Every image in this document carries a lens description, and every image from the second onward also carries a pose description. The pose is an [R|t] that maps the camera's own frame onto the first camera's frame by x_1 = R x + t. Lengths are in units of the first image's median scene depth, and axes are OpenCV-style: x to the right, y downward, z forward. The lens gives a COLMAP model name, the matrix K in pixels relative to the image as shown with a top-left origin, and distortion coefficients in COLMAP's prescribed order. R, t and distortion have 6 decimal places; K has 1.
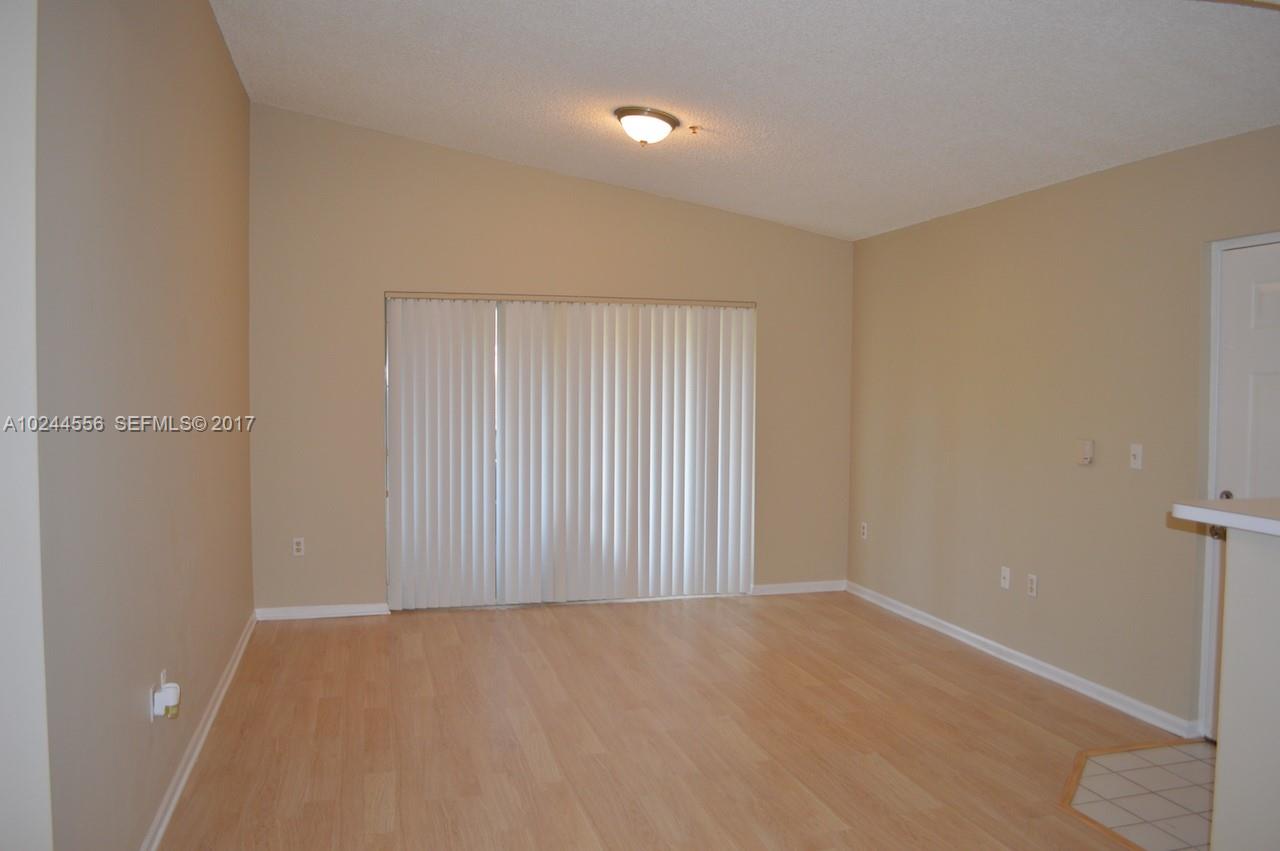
lens RADIAL K [[1025.8, 0, 649.5], [0, 1025.8, 425.5], [0, 0, 1]] dist [-0.079880, 0.006562]
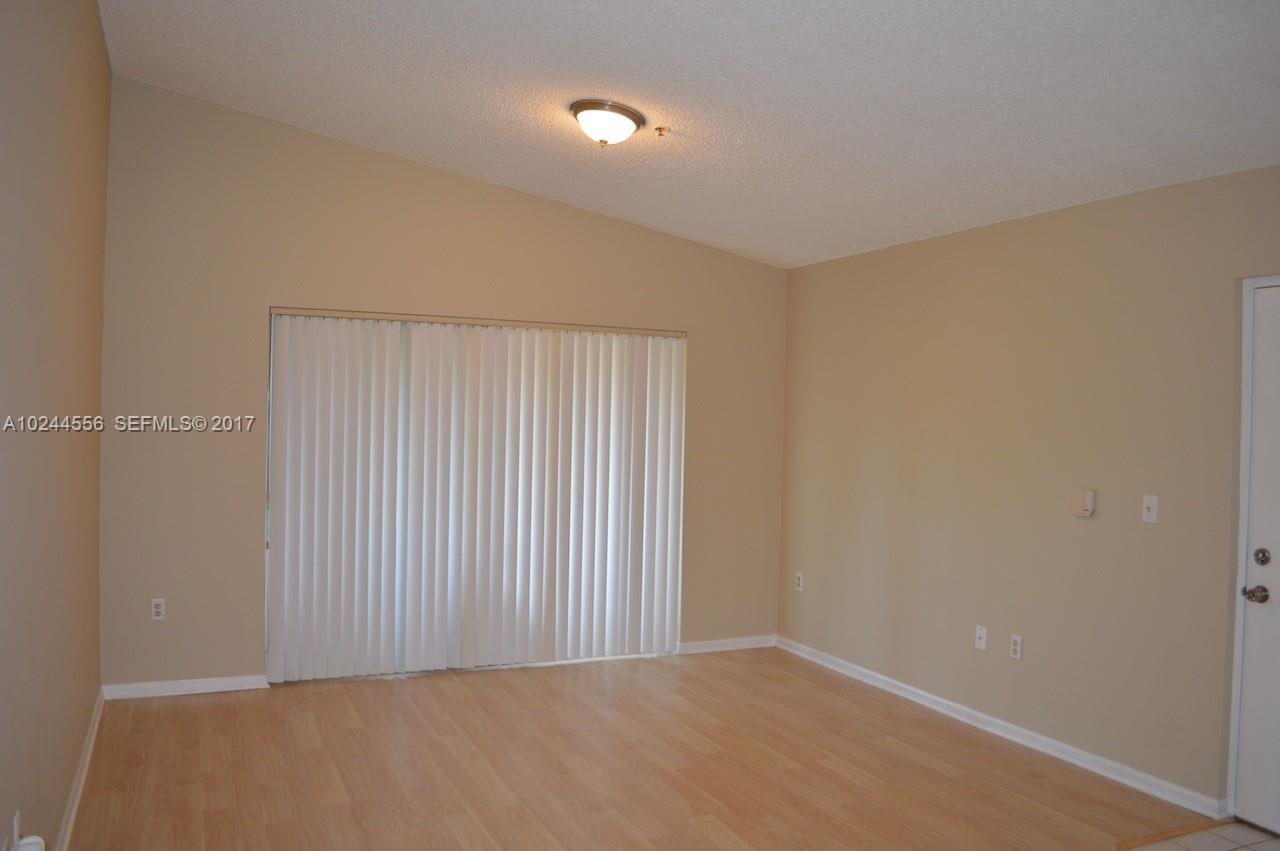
lens RADIAL K [[1025.8, 0, 649.5], [0, 1025.8, 425.5], [0, 0, 1]] dist [-0.079880, 0.006562]
pose [[0.986829, 0.013844, 0.161172, -0.080761], [-0.009041, 0.999494, -0.030499, -0.009387], [-0.161512, 0.028640, 0.986455, 0.116419]]
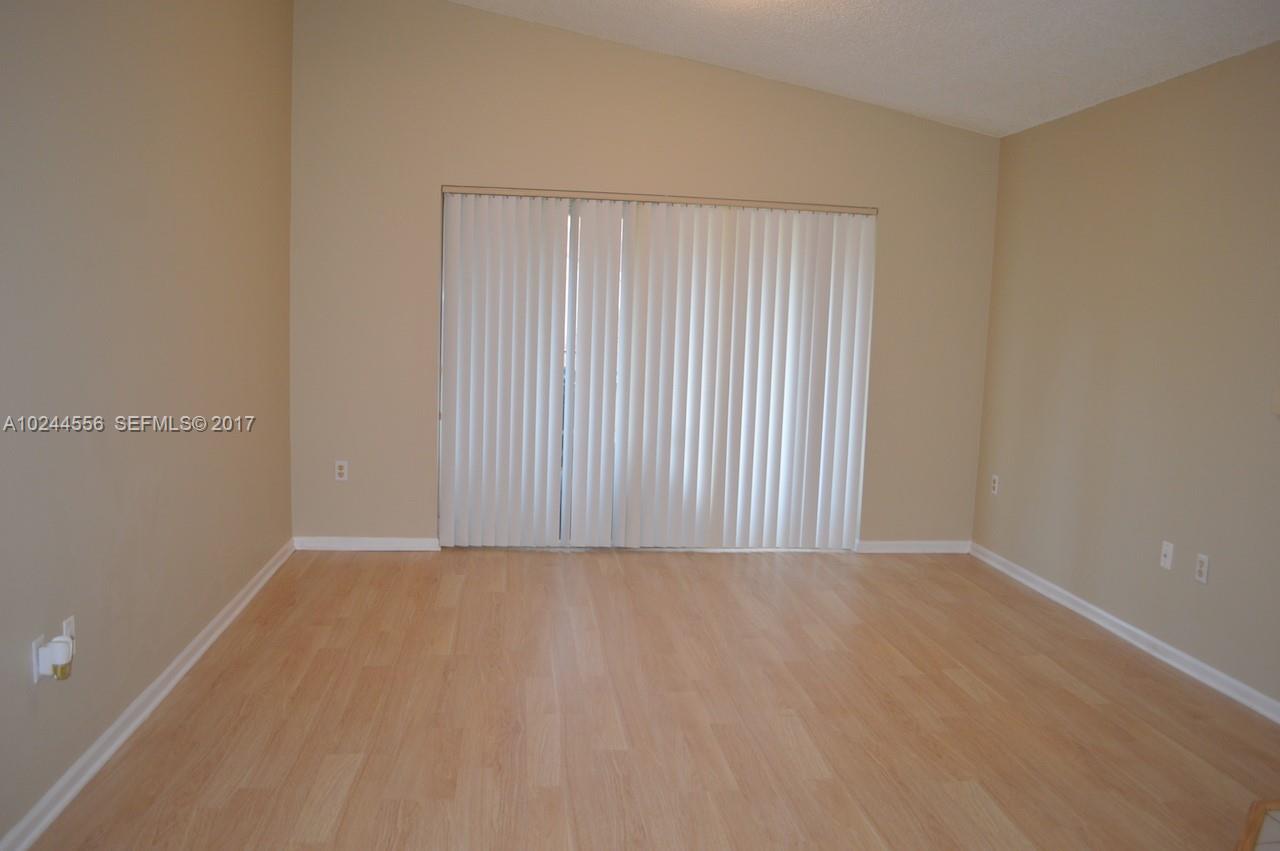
lens RADIAL K [[1025.8, 0, 649.5], [0, 1025.8, 425.5], [0, 0, 1]] dist [-0.079880, 0.006562]
pose [[0.989221, 0.044912, -0.139370, 0.046787], [-0.035845, 0.997115, 0.066903, 0.009146], [0.141973, -0.061186, 0.987978, 0.146276]]
